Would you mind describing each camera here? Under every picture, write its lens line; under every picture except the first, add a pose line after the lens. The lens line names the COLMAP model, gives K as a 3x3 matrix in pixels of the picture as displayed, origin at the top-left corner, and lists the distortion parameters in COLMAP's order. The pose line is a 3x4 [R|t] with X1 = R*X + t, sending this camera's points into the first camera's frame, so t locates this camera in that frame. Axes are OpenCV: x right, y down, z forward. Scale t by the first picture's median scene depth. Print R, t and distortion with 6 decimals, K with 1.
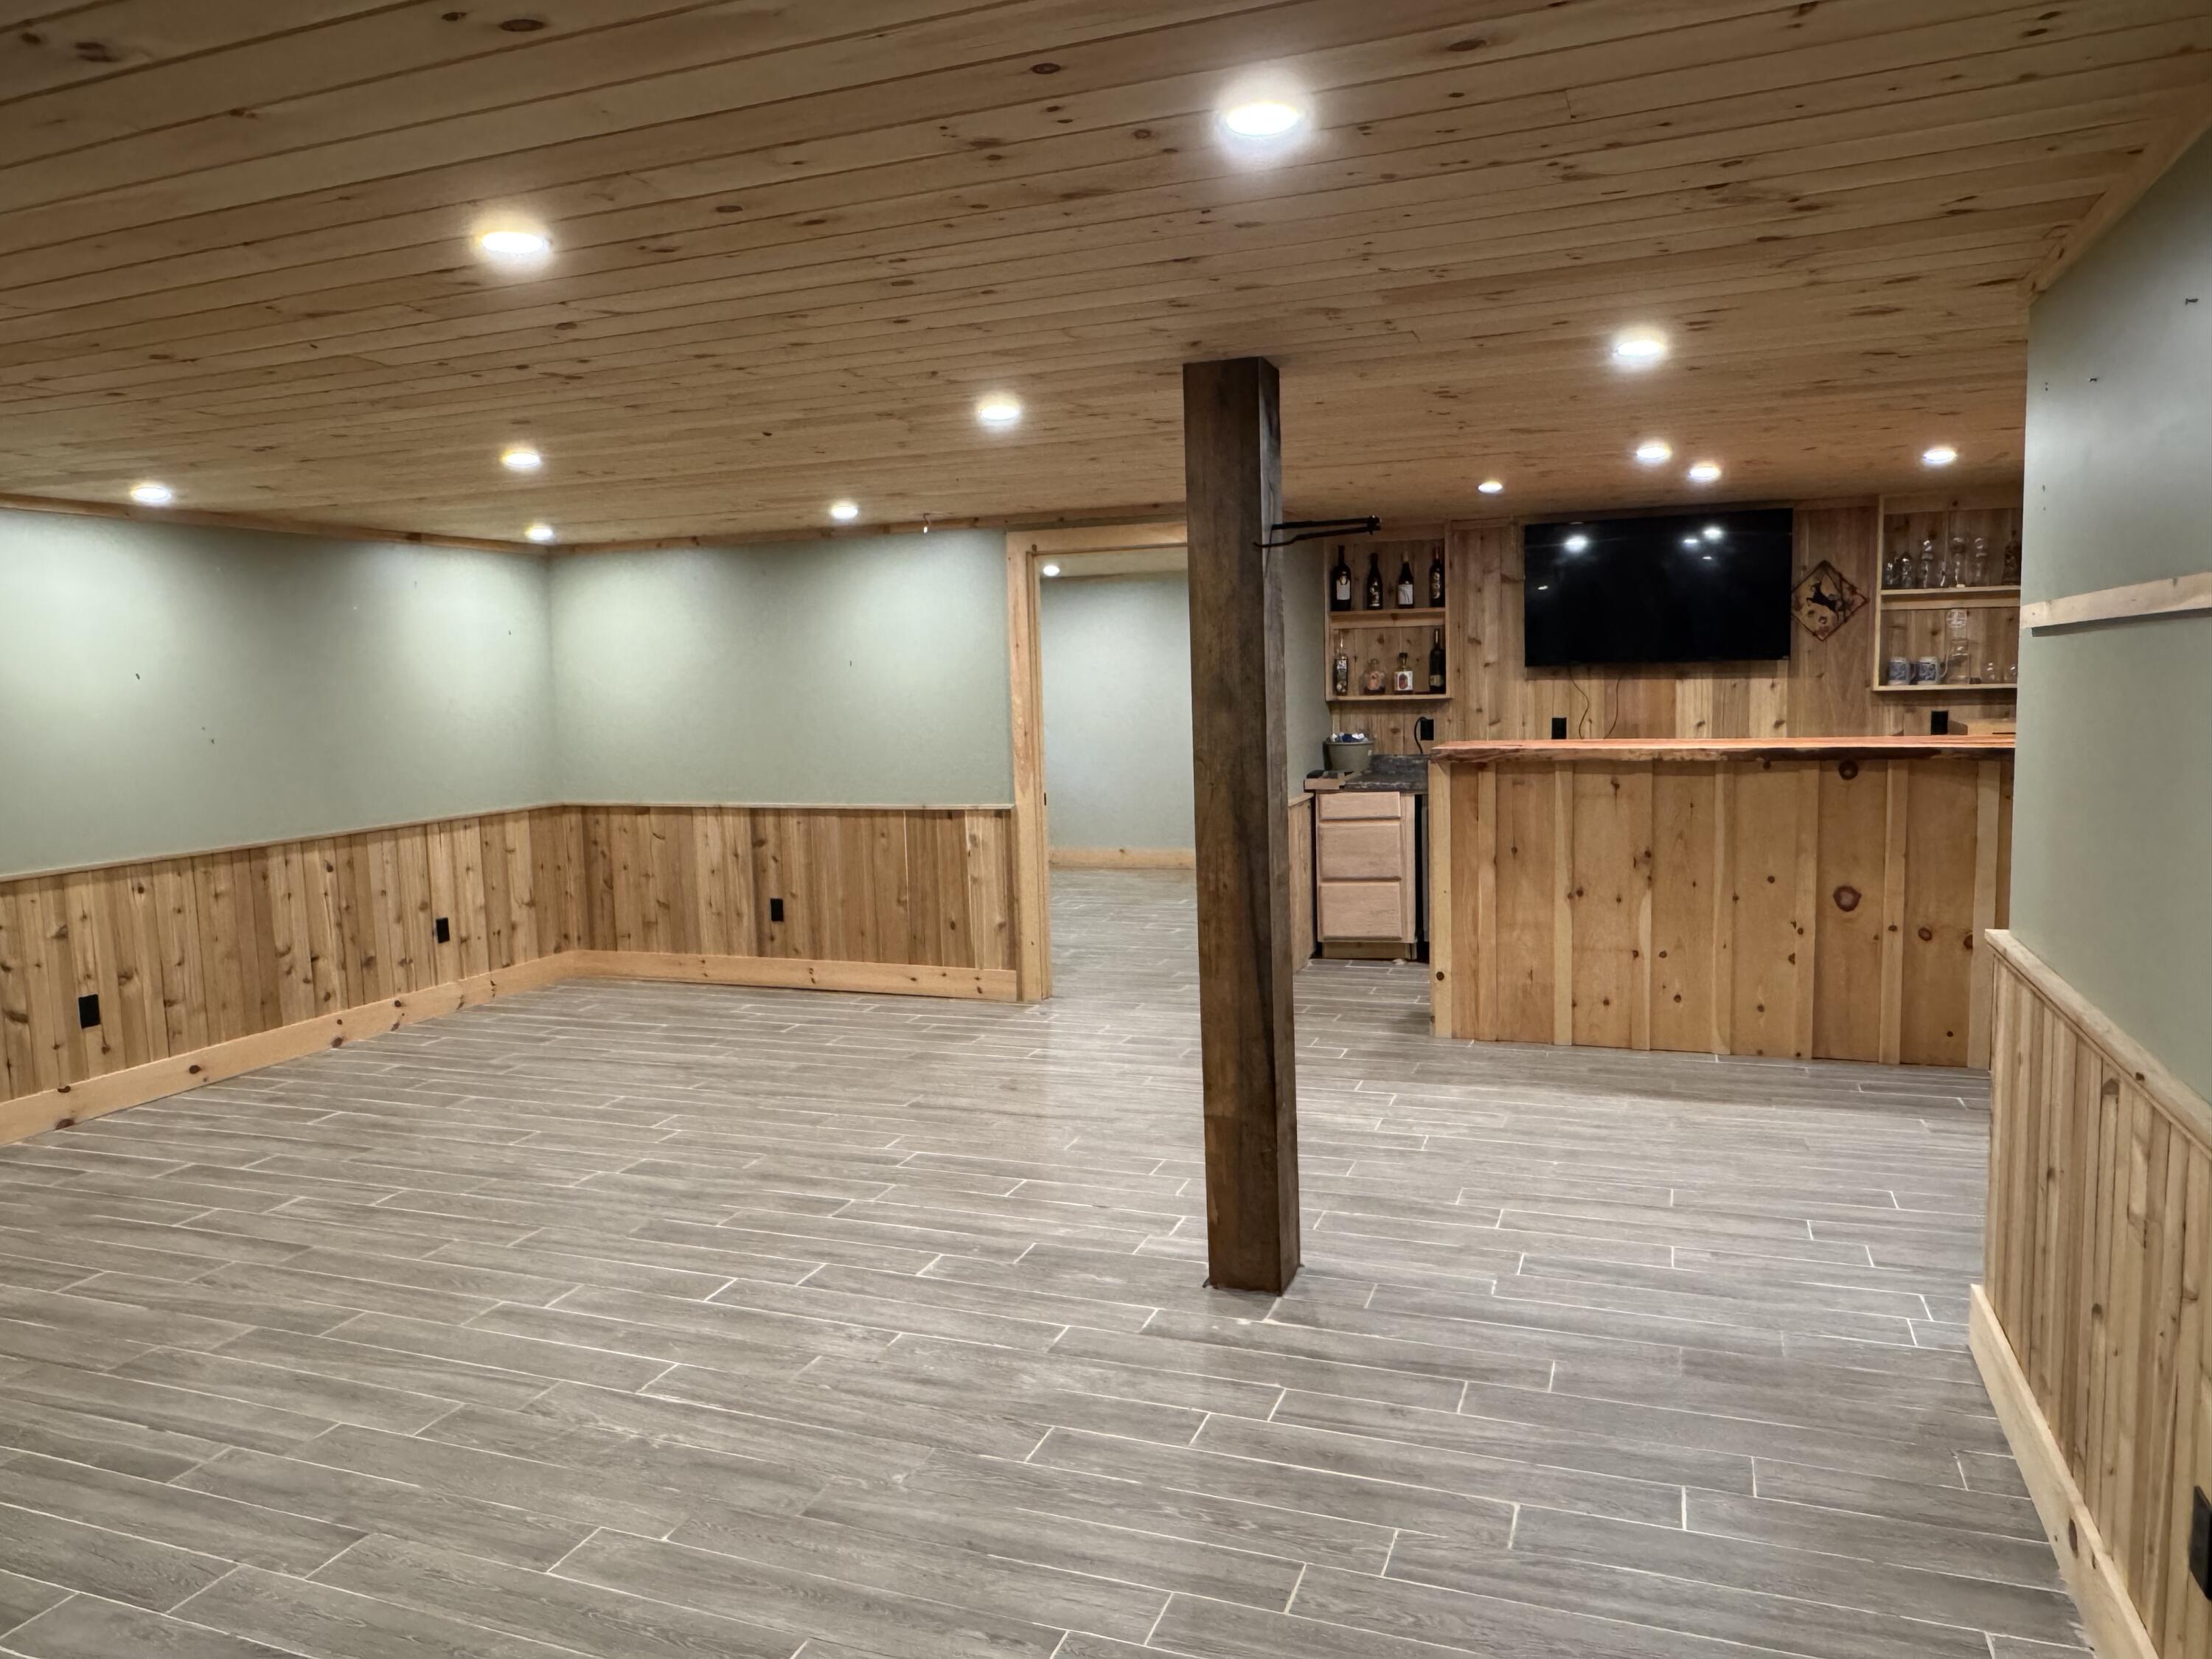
lens RADIAL K [[1518.4, 0, 1078.2], [0, 1518.4, 826.5], [0, 0, 1]] dist [-0.004003, -0.001428]
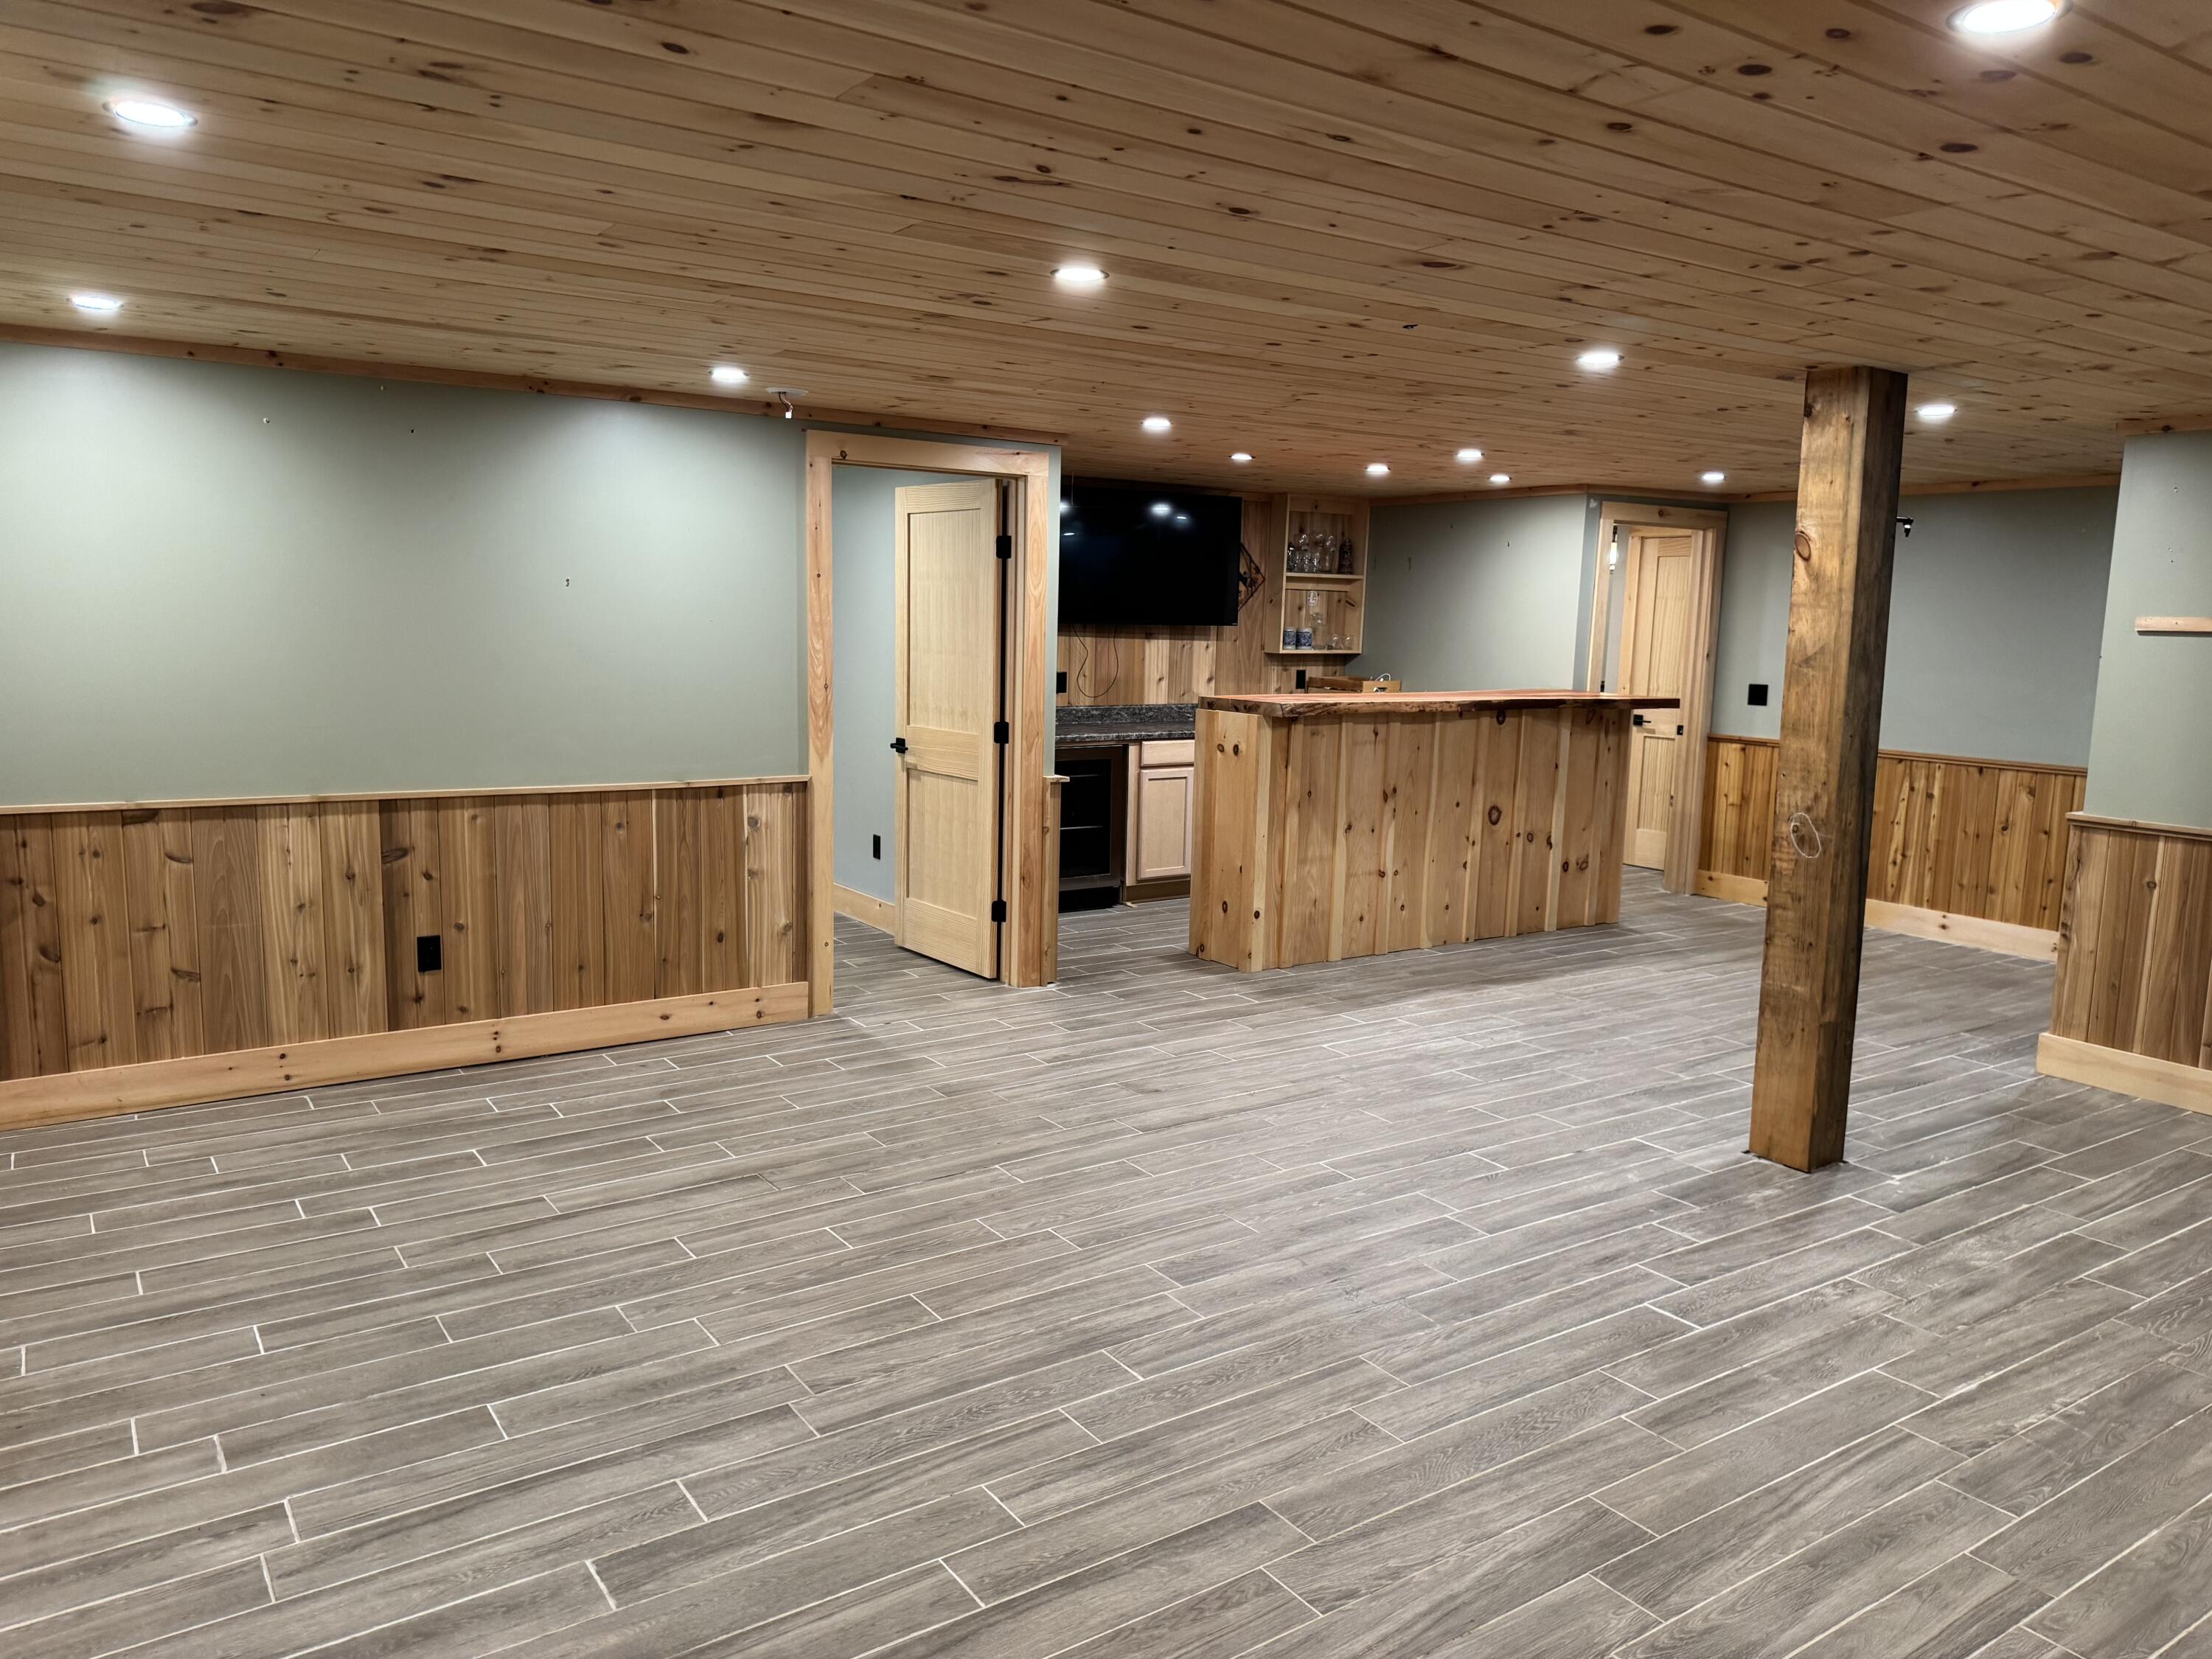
lens RADIAL K [[1558.6, 0, 1100.7], [0, 1558.6, 826.0], [0, 0, 1]] dist [0.121633, -0.187645]
pose [[0.568613, -0.070547, 0.819575, -0.625230], [0.044224, 0.997497, 0.055180, -0.026052], [-0.821416, 0.004869, 0.570309, 0.396680]]
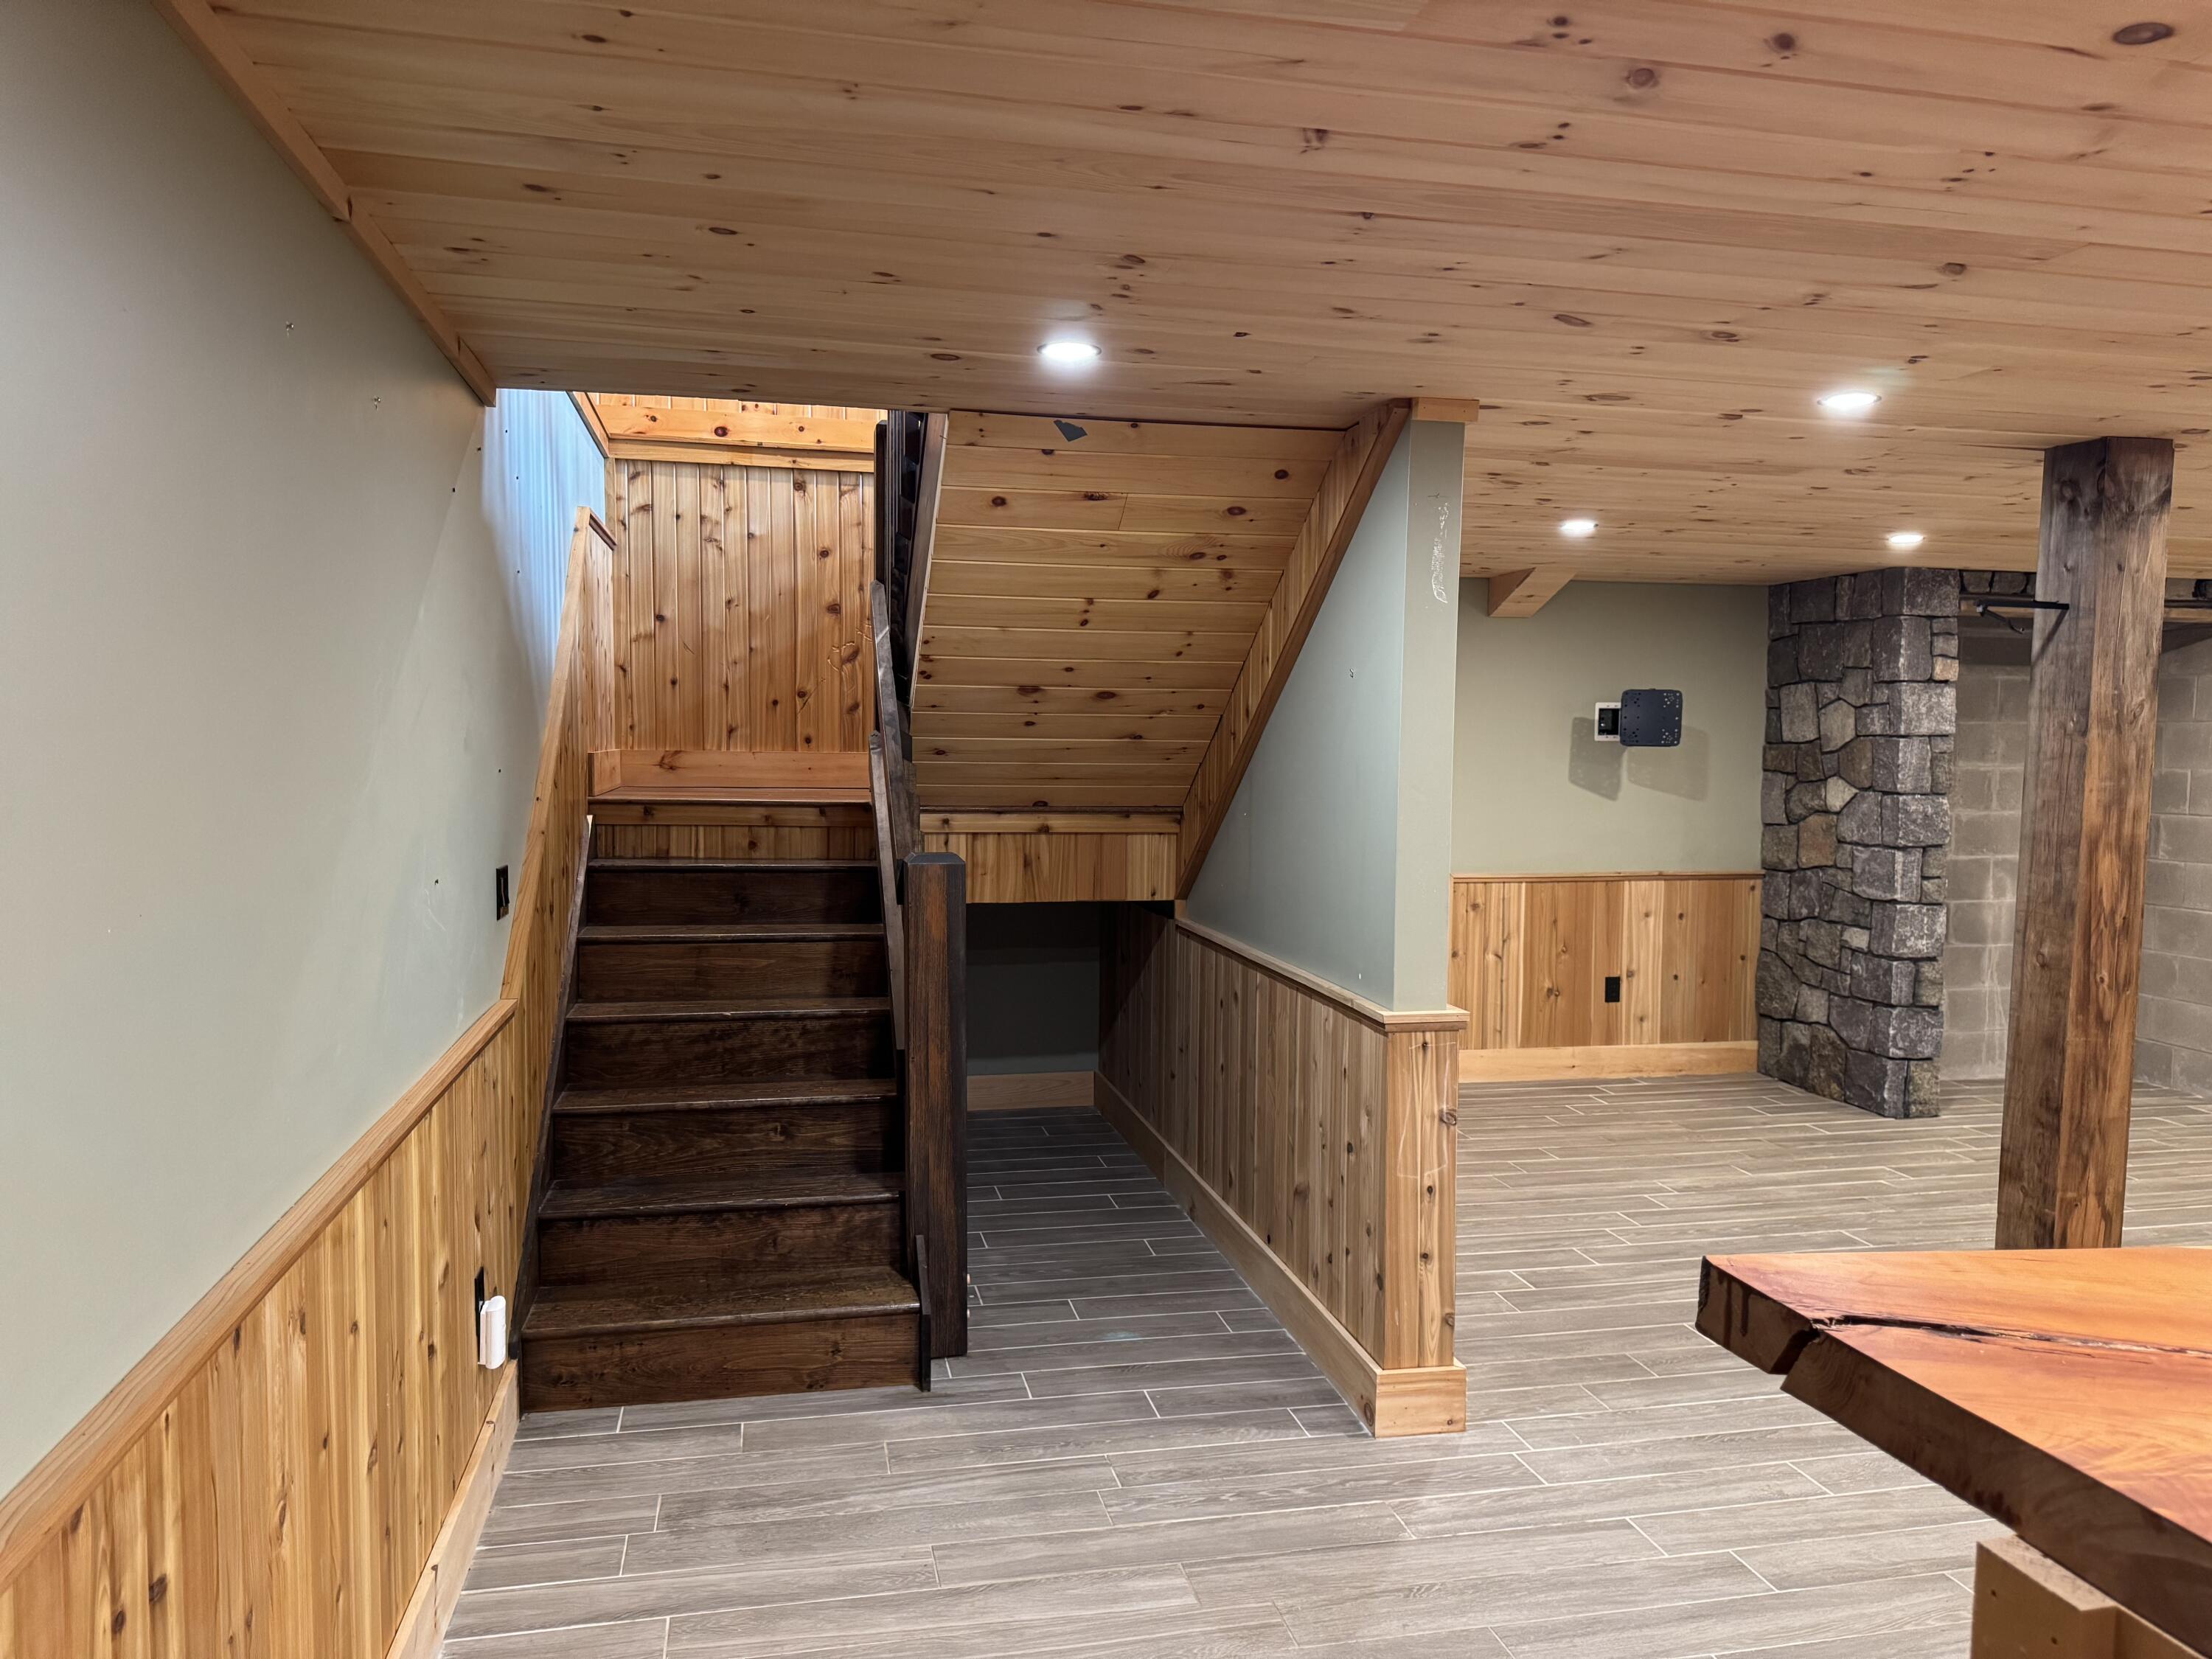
lens RADIAL K [[1558.6, 0, 1100.7], [0, 1558.6, 826.0], [0, 0, 1]] dist [0.121633, -0.187645]
pose [[-0.832805, 0.056214, -0.550705, 0.629405], [-0.041043, 0.985822, 0.162696, -0.101598], [0.552043, 0.158097, -0.818690, 0.776806]]
